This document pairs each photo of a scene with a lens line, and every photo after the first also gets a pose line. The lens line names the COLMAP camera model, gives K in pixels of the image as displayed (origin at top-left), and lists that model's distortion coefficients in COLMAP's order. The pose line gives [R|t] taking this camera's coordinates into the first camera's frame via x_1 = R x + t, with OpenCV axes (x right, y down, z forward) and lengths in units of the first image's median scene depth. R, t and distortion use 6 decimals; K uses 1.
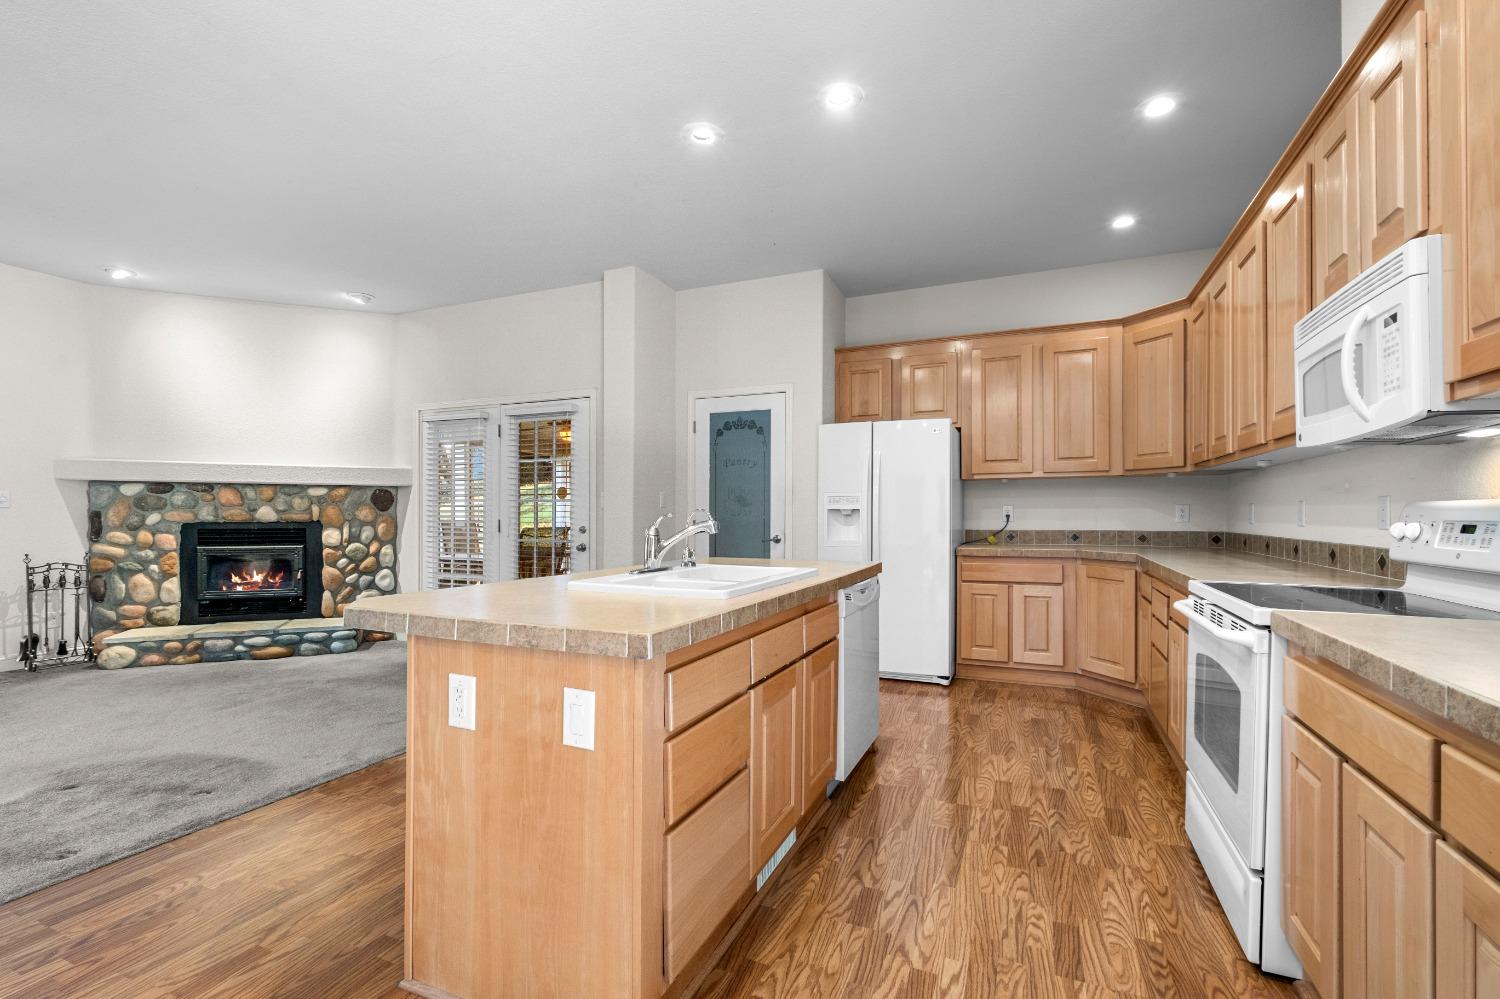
lens RADIAL K [[654.1, 0, 756.3], [0, 654.1, 517.2], [0, 0, 1]] dist [-0.006557, -0.000063]
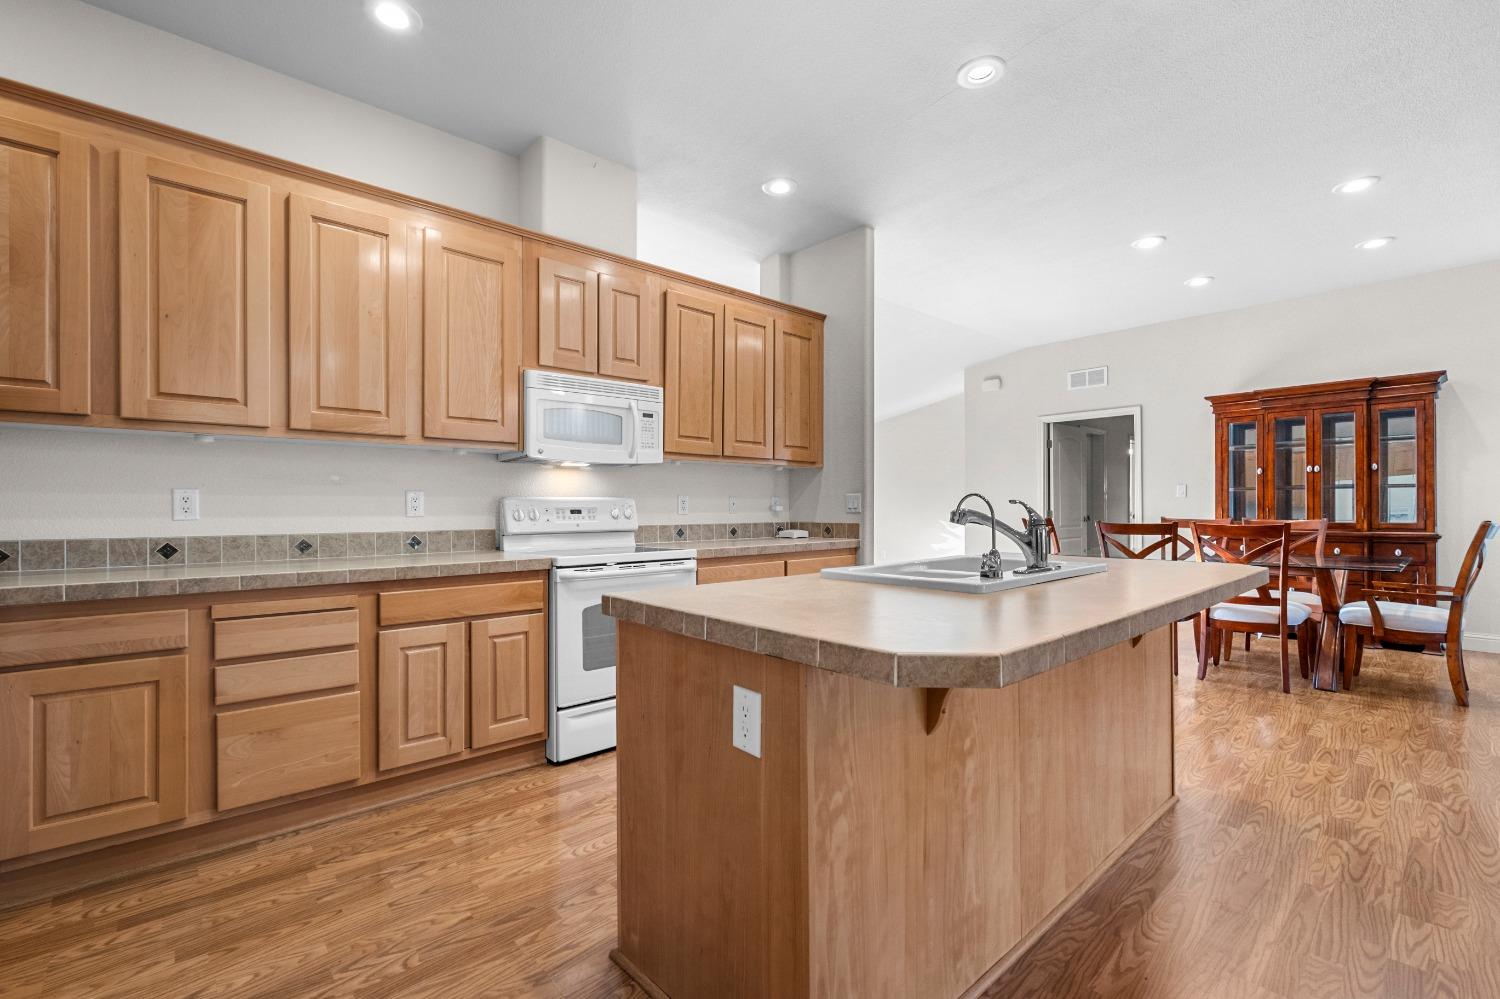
lens RADIAL K [[648.5, 0, 748.3], [0, 648.5, 509.1], [0, 0, 1]] dist [-0.005952, -0.000348]
pose [[-0.907608, 0.001433, 0.419817, -0.078847], [0.006498, 0.999922, 0.010635, -0.002148], [-0.419769, 0.012380, -0.907546, 0.873372]]
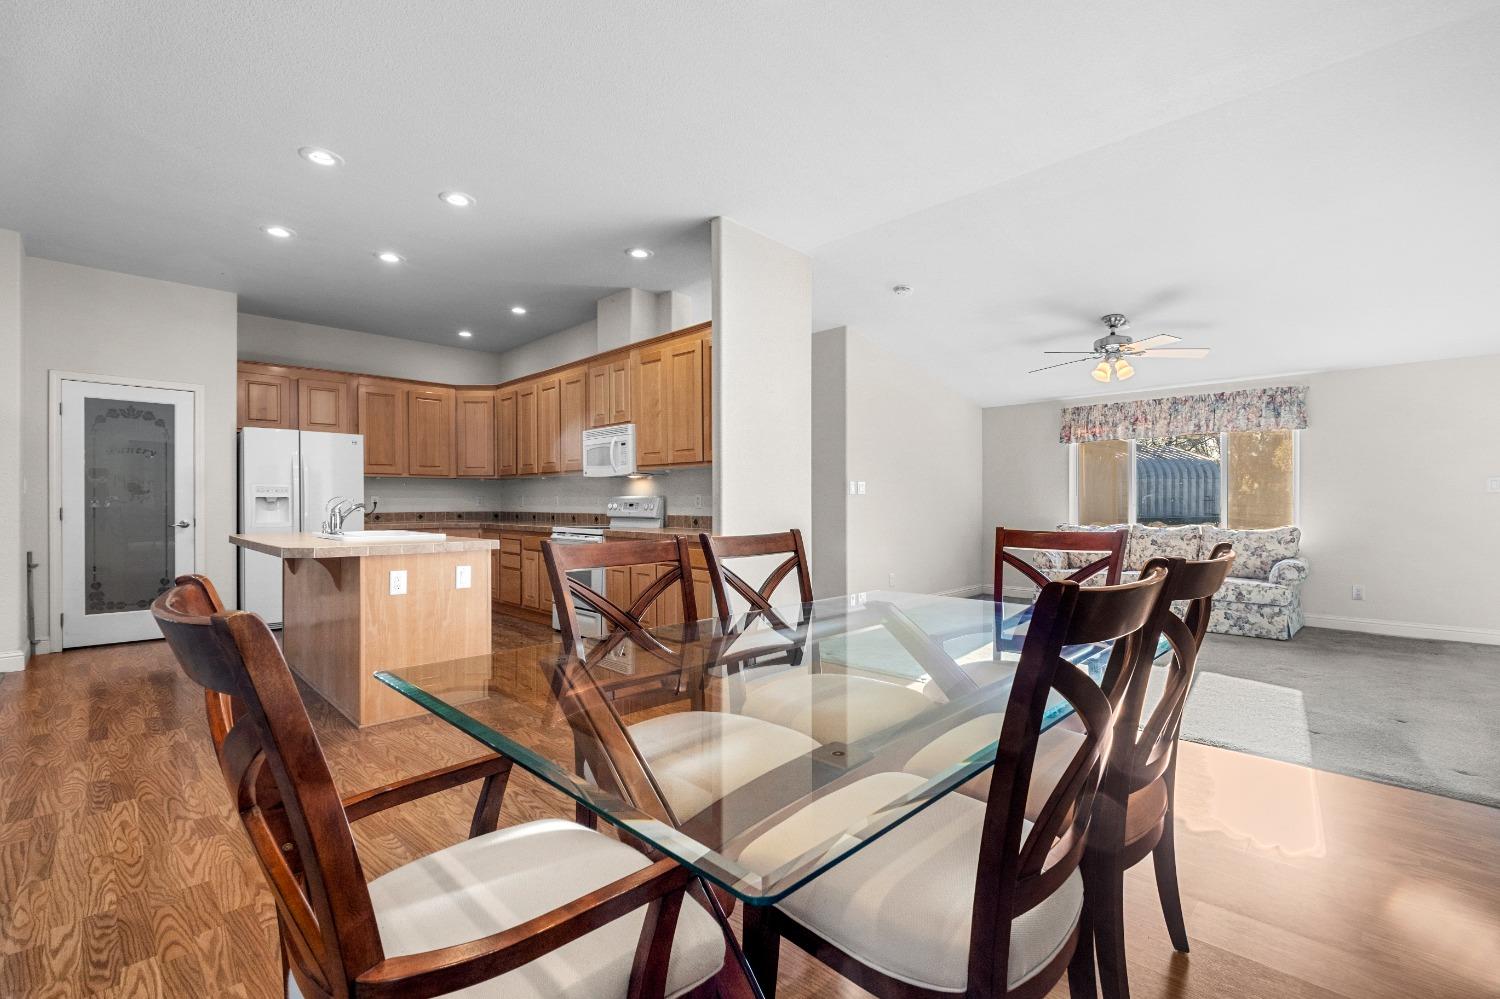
lens RADIAL K [[646.8, 0, 756.4], [0, 646.8, 503.7], [0, 0, 1]] dist [-0.002407, -0.000404]
pose [[0.364647, -0.001656, 0.931145, -0.603487], [0.006900, 0.999976, -0.000924, 0.006542], [-0.931120, 0.006762, 0.364649, -0.278237]]
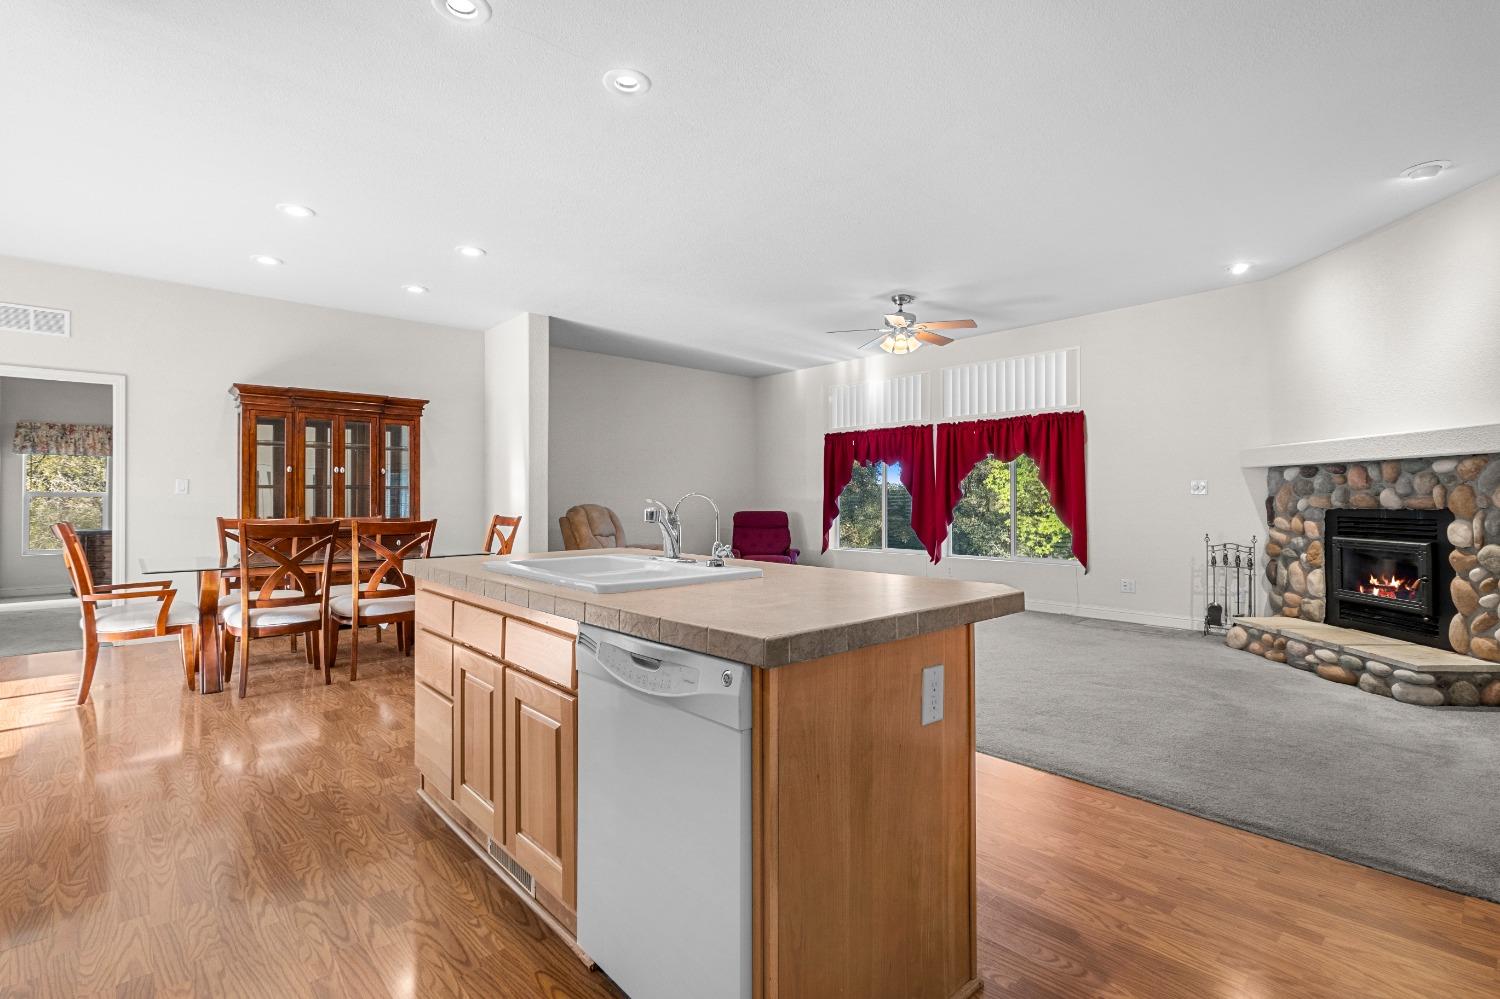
lens RADIAL K [[696.2, 0, 753.0], [0, 696.2, 492.4], [0, 0, 1]] dist [-0.001923, -0.000271]
pose [[-0.415798, -0.010401, -0.909398, 0.325450], [-0.003657, 0.999946, -0.009764, -0.002247], [0.909450, -0.000734, -0.415813, 0.704721]]
